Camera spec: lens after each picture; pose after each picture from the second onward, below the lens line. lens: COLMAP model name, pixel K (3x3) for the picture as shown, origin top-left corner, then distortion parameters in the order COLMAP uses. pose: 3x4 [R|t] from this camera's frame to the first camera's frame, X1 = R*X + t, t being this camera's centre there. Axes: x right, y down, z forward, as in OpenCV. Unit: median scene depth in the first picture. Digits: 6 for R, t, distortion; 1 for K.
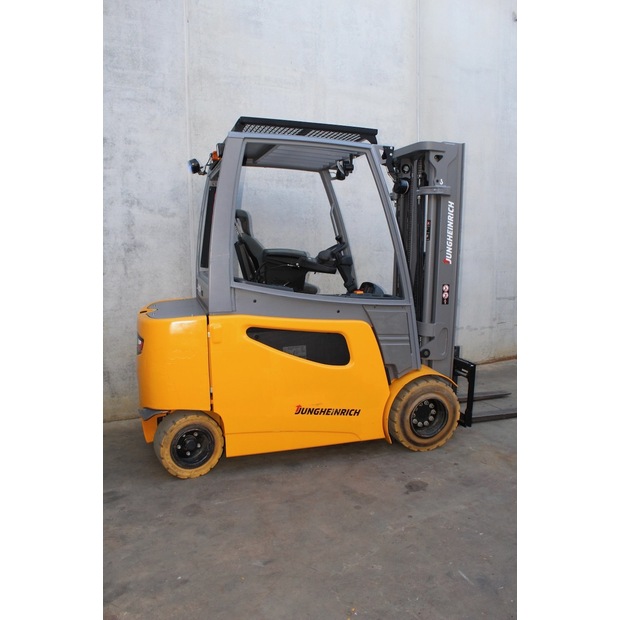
lens RADIAL K [[511.1, 0, 309.6], [0, 511.1, 316.5], [0, 0, 1]] dist [-0.165673, 0.142620]
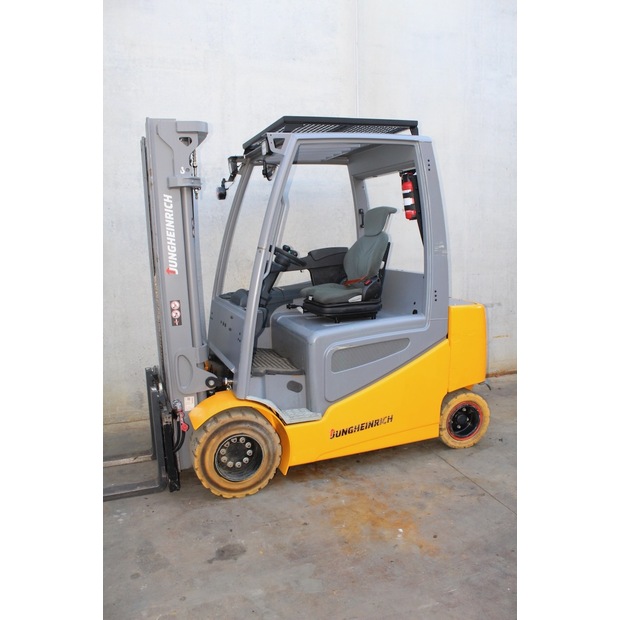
lens RADIAL K [[511.1, 0, 309.6], [0, 511.1, 316.5], [0, 0, 1]] dist [-0.165673, 0.142620]
pose [[0.990094, 0.011039, -0.139970, 0.337381], [-0.009841, 0.999909, 0.009242, -0.034297], [0.140059, -0.007773, 0.990113, 0.180182]]
